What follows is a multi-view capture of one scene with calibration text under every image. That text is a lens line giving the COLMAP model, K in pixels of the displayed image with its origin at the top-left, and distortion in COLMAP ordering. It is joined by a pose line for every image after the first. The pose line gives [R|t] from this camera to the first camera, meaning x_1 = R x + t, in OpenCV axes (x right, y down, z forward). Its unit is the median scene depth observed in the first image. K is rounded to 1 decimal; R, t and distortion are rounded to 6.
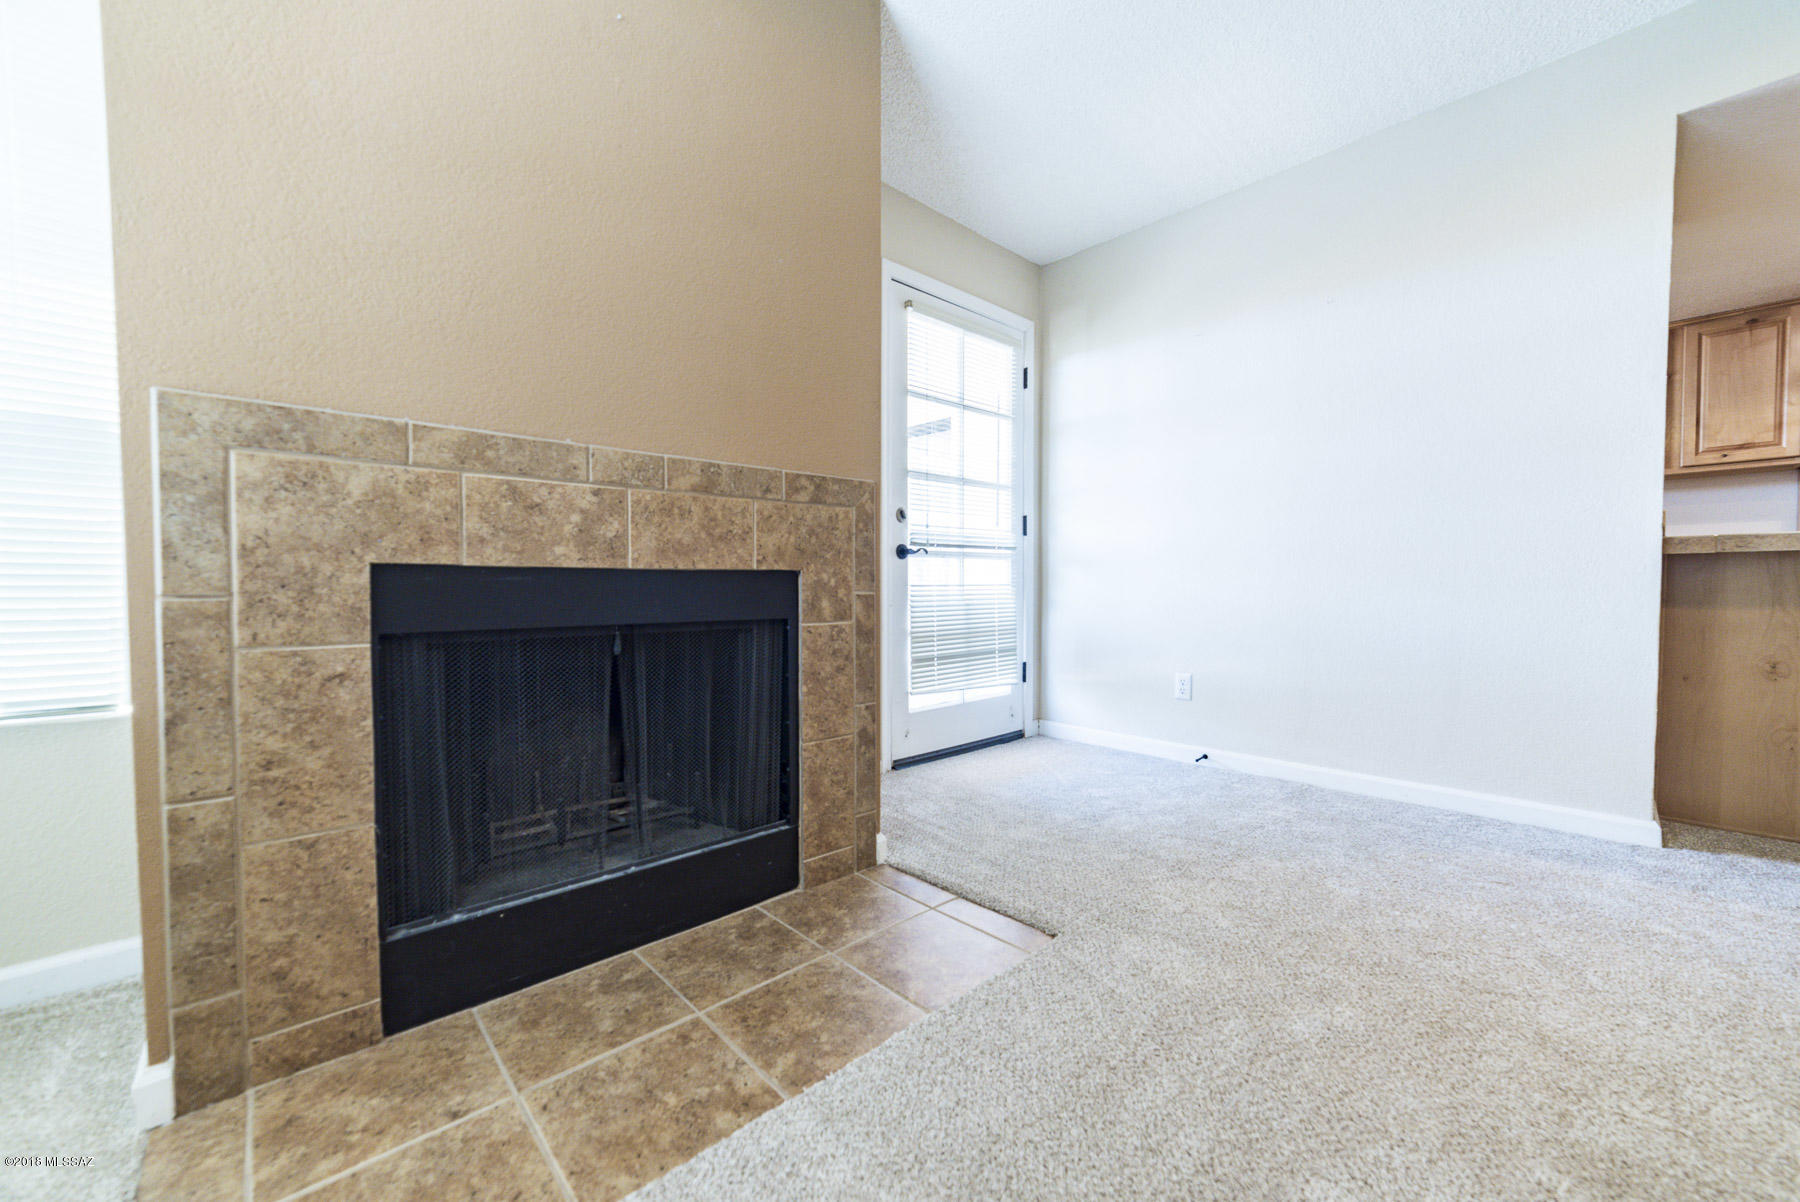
lens RADIAL K [[694.0, 0, 900.5], [0, 694.0, 603.4], [0, 0, 1]] dist [-0.017932, 0.005645]
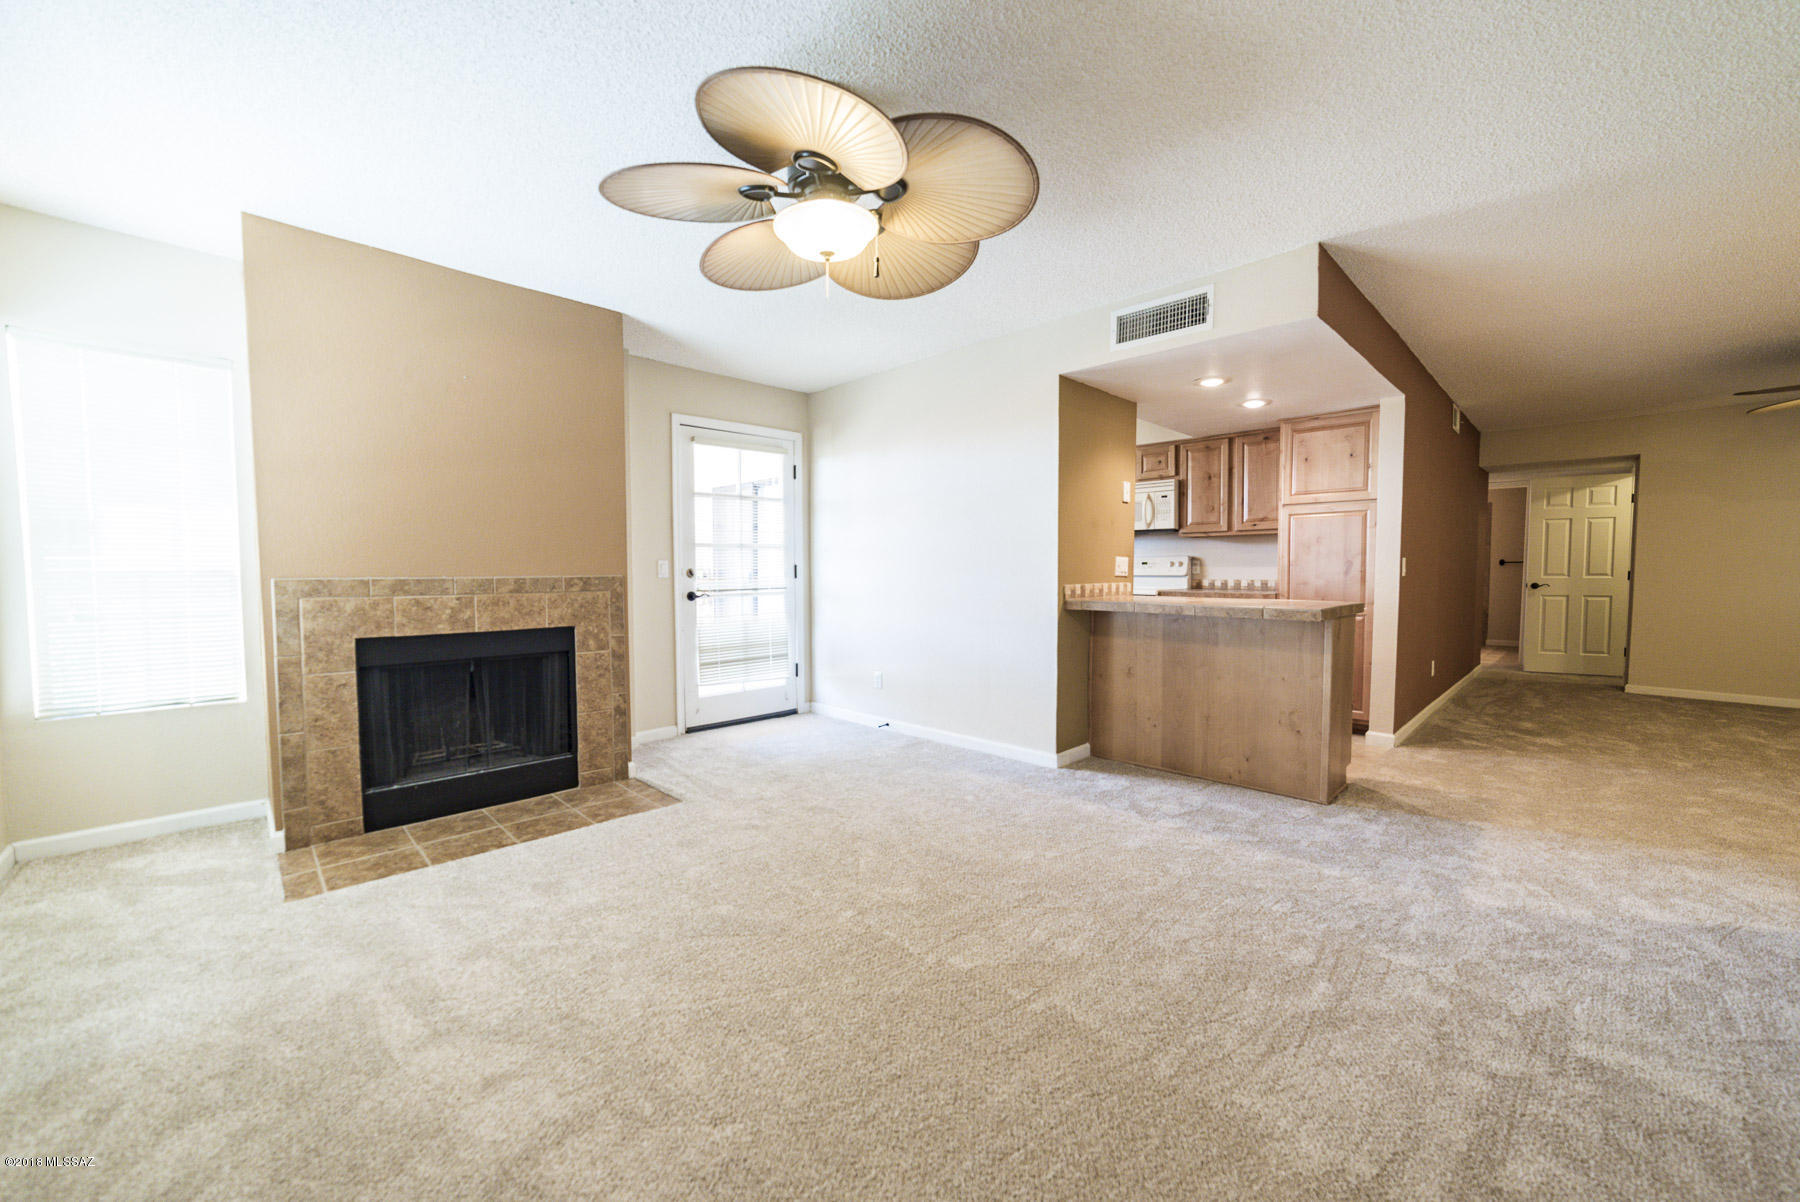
lens RADIAL K [[694.0, 0, 900.9], [0, 694.0, 602.9], [0, 0, 1]] dist [-0.017932, 0.005645]
pose [[0.999682, -0.003726, 0.024954, 0.851948], [0.003178, 0.999753, 0.021978, -0.178755], [-0.025030, -0.021892, 0.999447, -1.144802]]
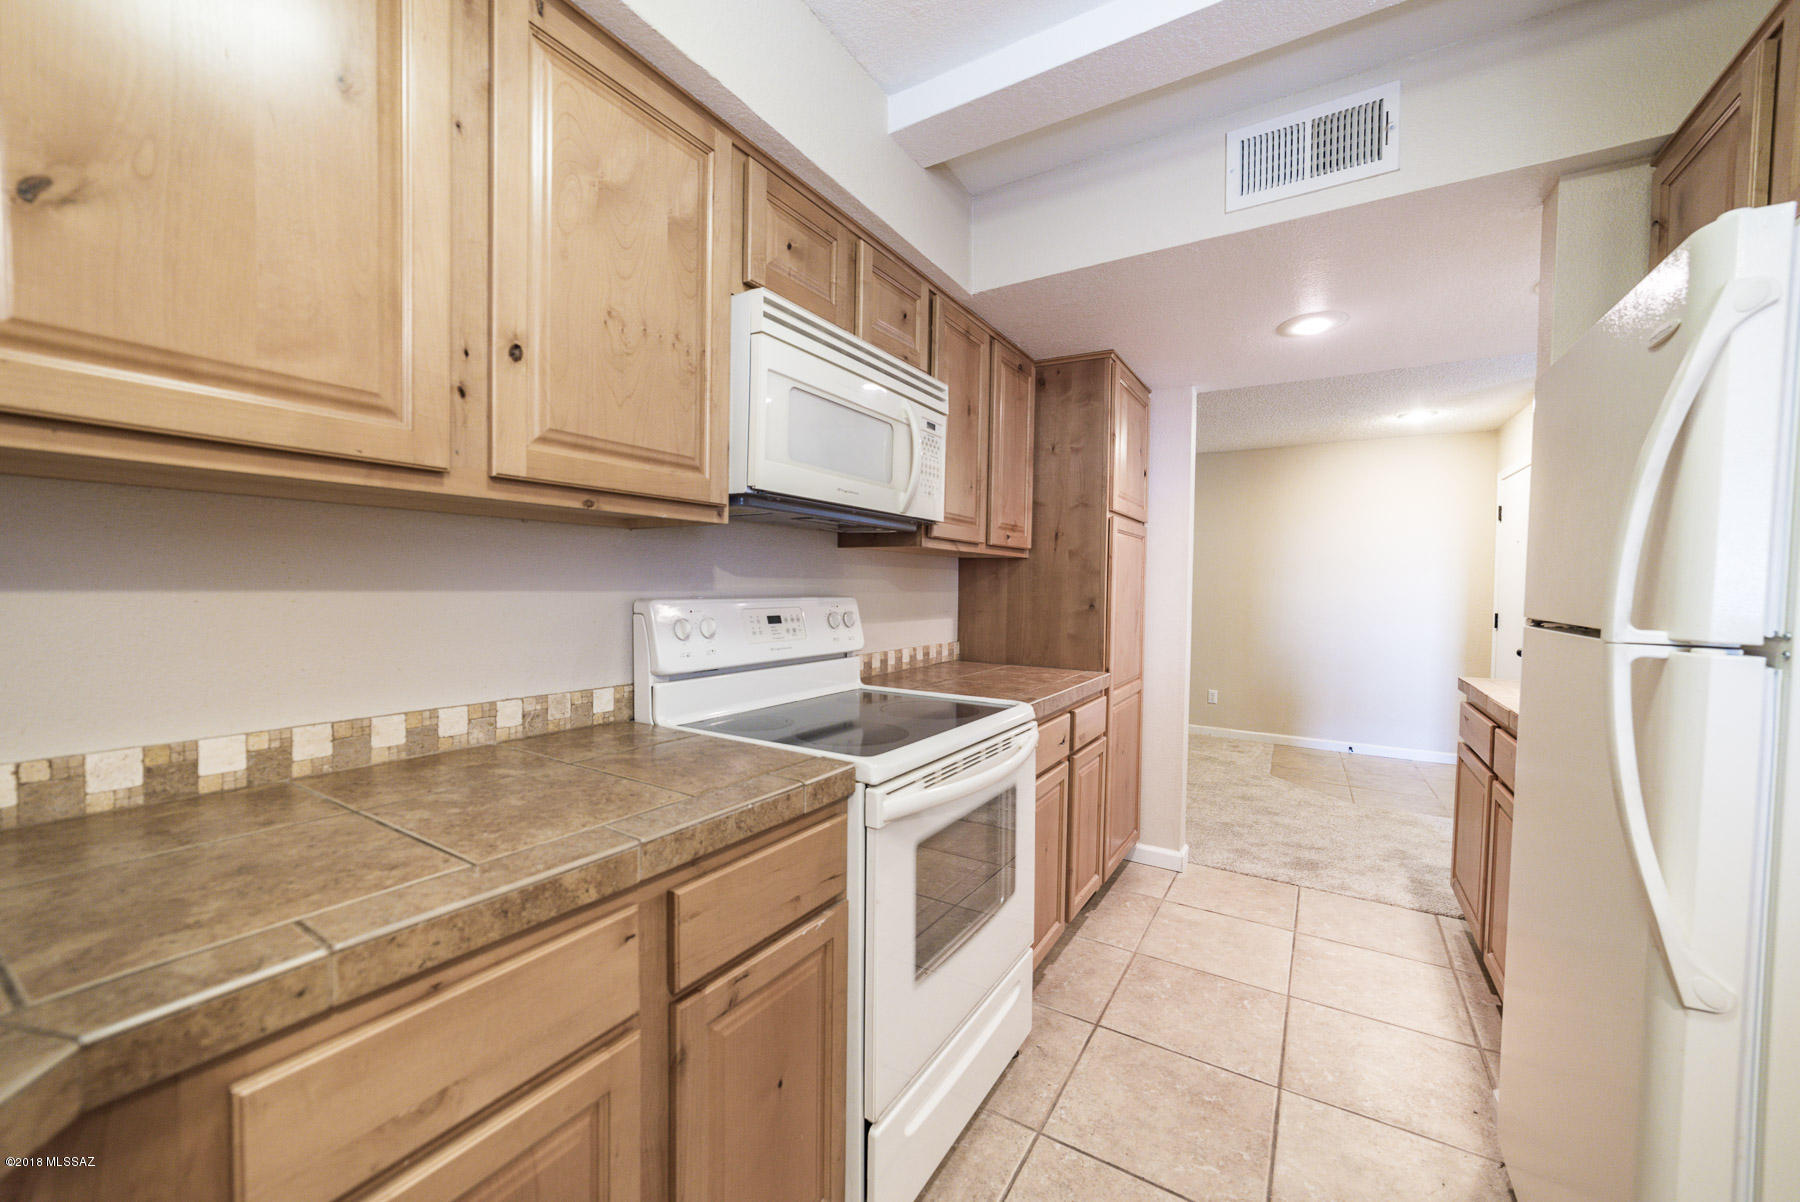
lens RADIAL K [[694.0, 0, 890.1], [0, 694.0, 599.0], [0, 0, 1]] dist [-0.017932, 0.005645]
pose [[-0.238464, -0.037860, 0.970413, 1.125975], [-0.006863, 0.999281, 0.037299, -0.397113], [-0.971127, 0.002234, -0.238552, 2.928623]]
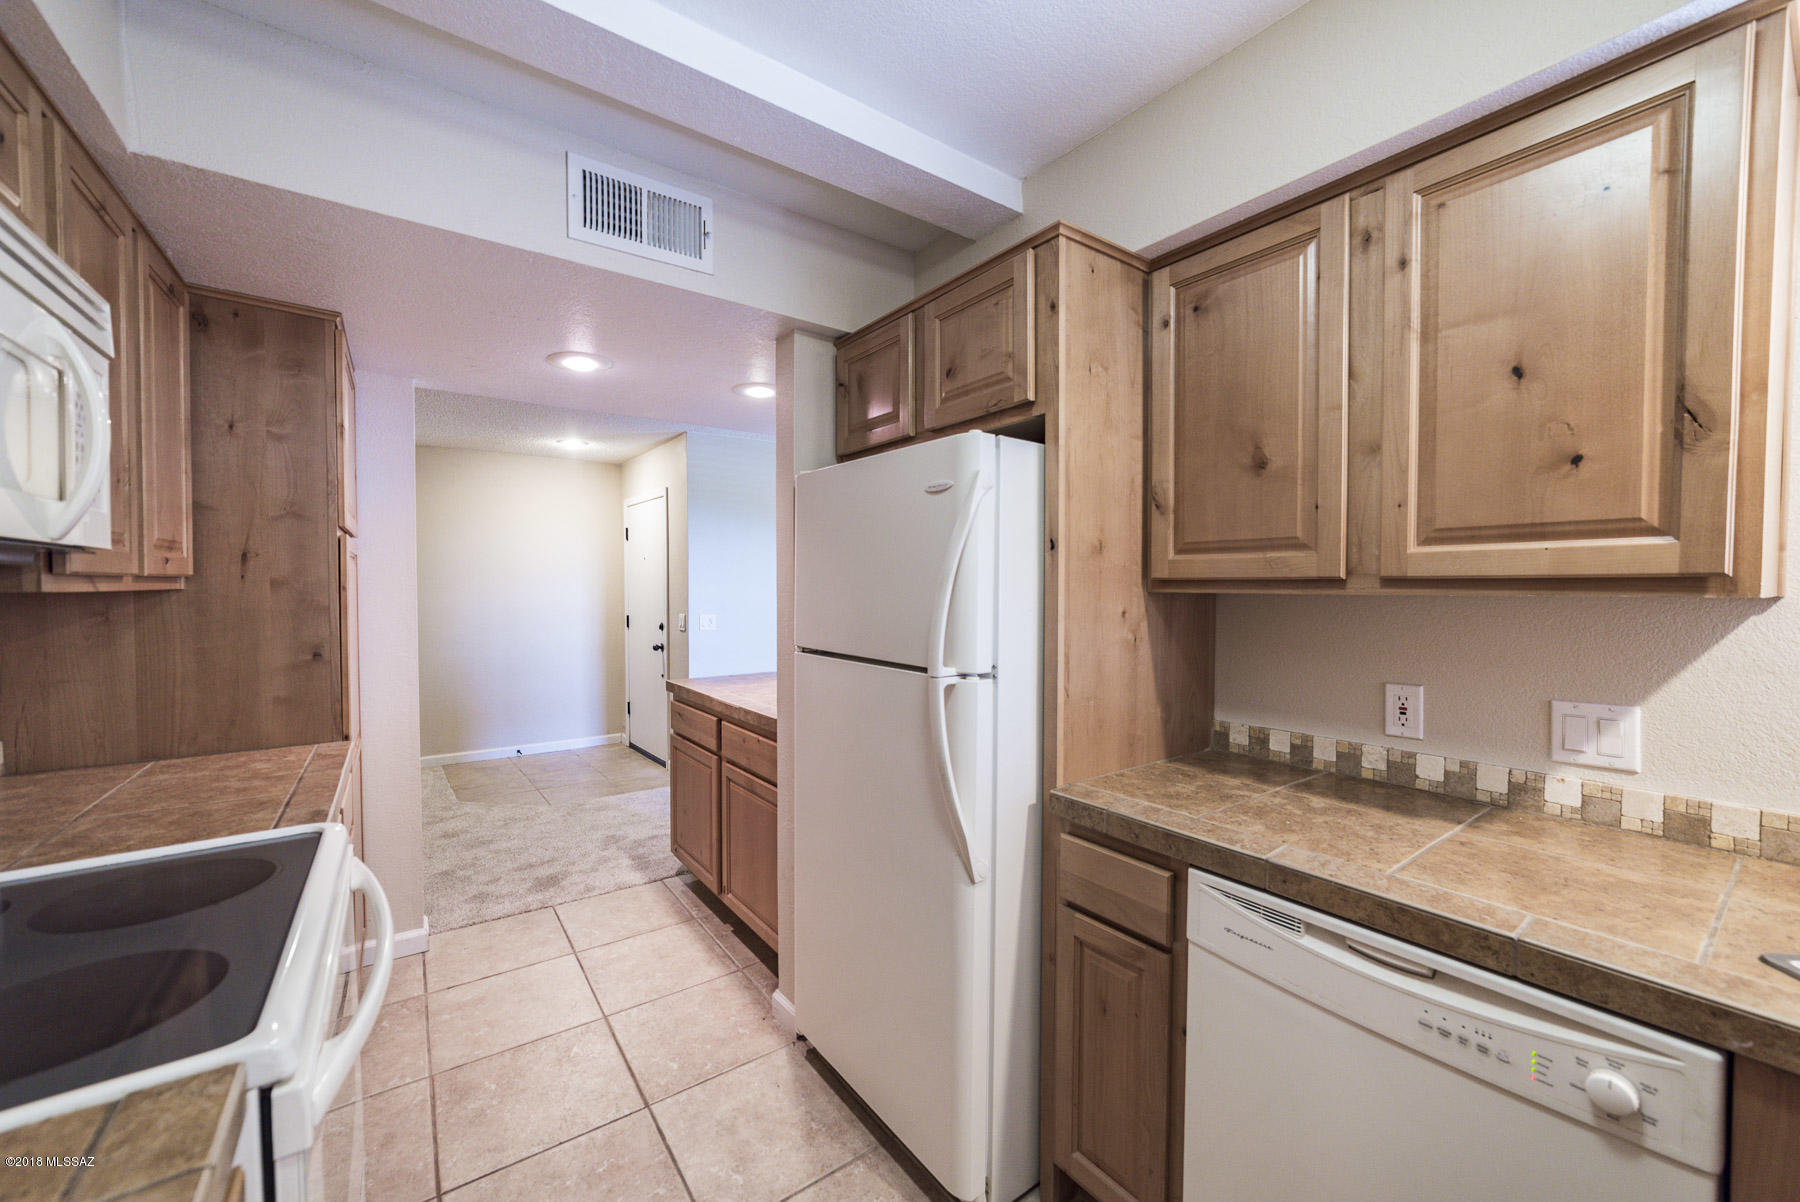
lens RADIAL K [[694.0, 0, 899.1], [0, 694.0, 599.7], [0, 0, 1]] dist [-0.017932, 0.005645]
pose [[-0.991191, -0.018055, 0.131201, 1.452290], [-0.013381, 0.999247, 0.036419, -0.476783], [-0.131760, 0.034342, -0.990687, 3.120326]]
